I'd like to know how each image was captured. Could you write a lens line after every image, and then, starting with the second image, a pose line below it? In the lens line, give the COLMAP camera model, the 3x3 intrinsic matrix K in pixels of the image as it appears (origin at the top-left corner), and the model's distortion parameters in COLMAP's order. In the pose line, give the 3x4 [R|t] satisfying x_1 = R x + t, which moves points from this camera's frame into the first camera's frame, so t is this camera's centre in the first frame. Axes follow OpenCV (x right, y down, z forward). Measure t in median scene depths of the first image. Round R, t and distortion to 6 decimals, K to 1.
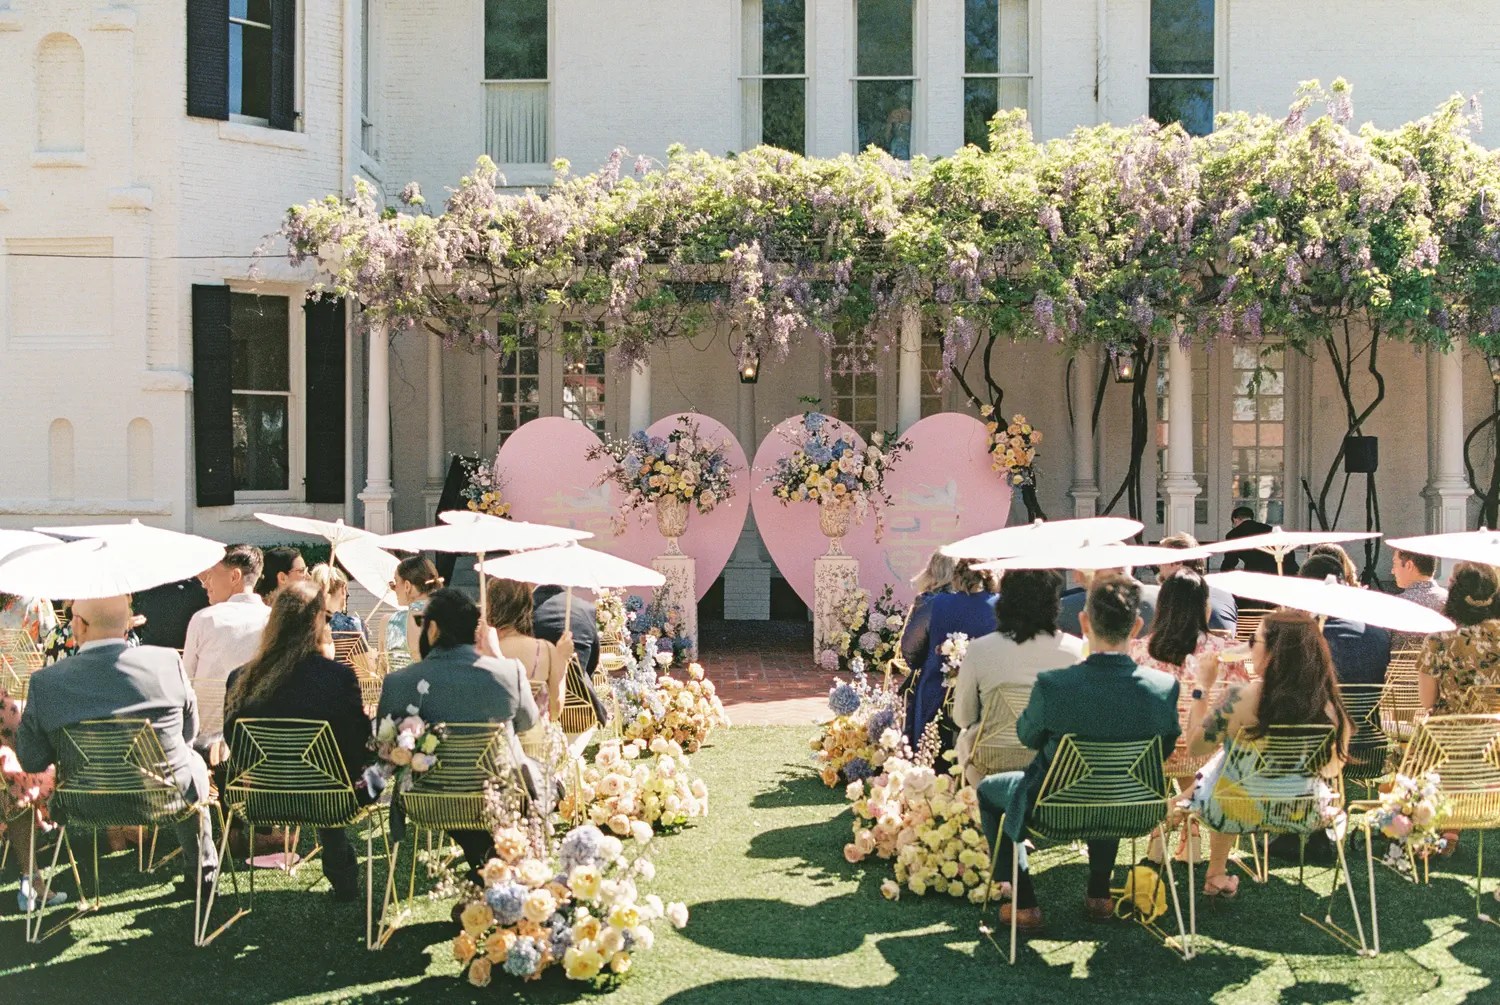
lens RADIAL K [[1726.0, 0, 750.0], [0, 1726.0, 502.5], [0, 0, 1]] dist [0.074891, 0.031745]
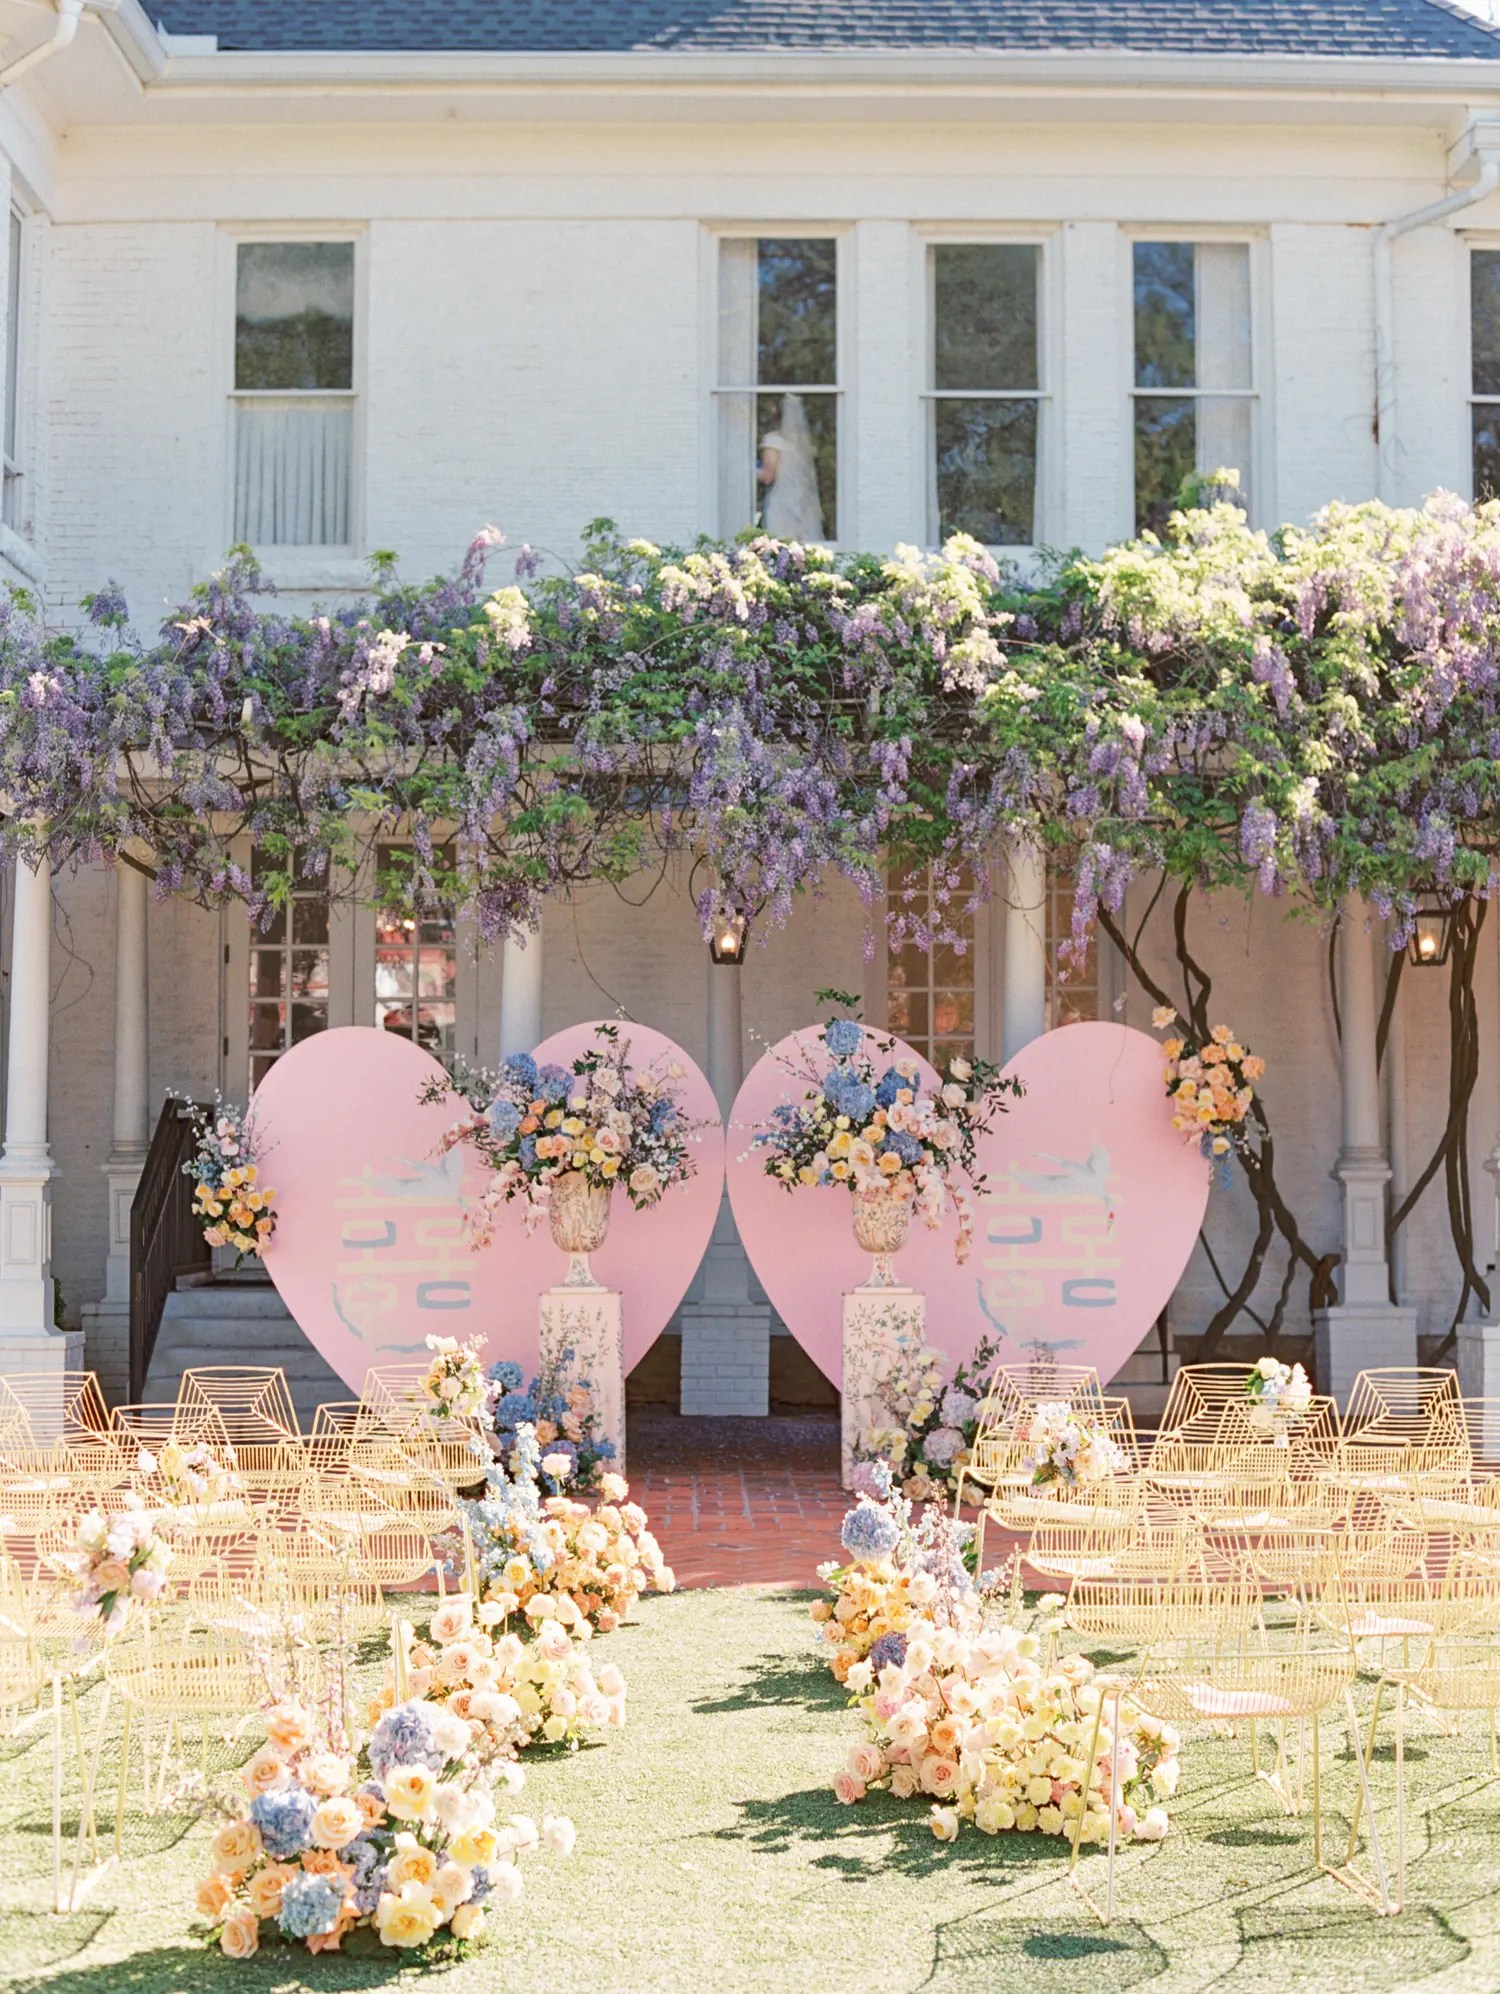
lens RADIAL K [[2529.0, 0, 750.0], [0, 2529.0, 997.0], [0, 0, 1]] dist [-0.032196, -0.009447]
pose [[0.999341, 0.003799, 0.036106, -0.020352], [-0.001413, 0.997827, -0.065870, -0.007319], [-0.036278, 0.065776, 0.997175, 0.212153]]
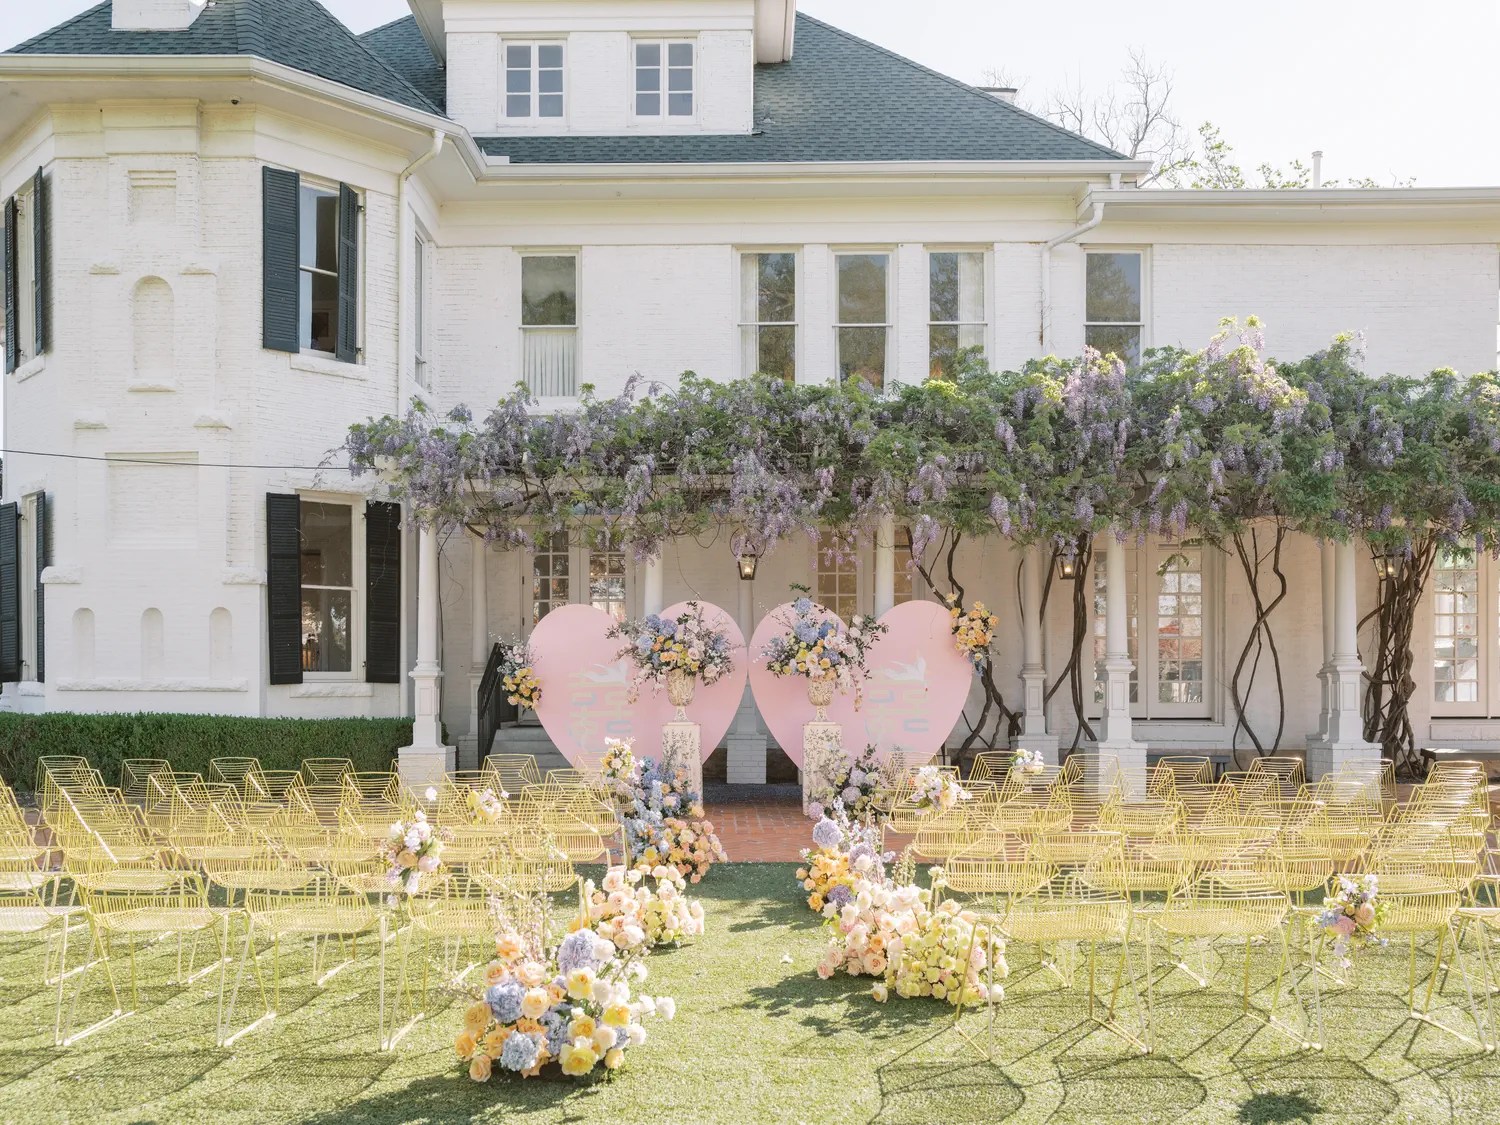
lens RADIAL K [[1733.3, 0, 750.0], [0, 1733.3, 562.5], [0, 0, 1]] dist [0.090610, -0.027118]
pose [[0.999908, -0.002744, 0.013314, -0.013490], [0.002866, 0.999954, -0.009180, -0.065278], [-0.013289, 0.009217, 0.999869, -0.161690]]
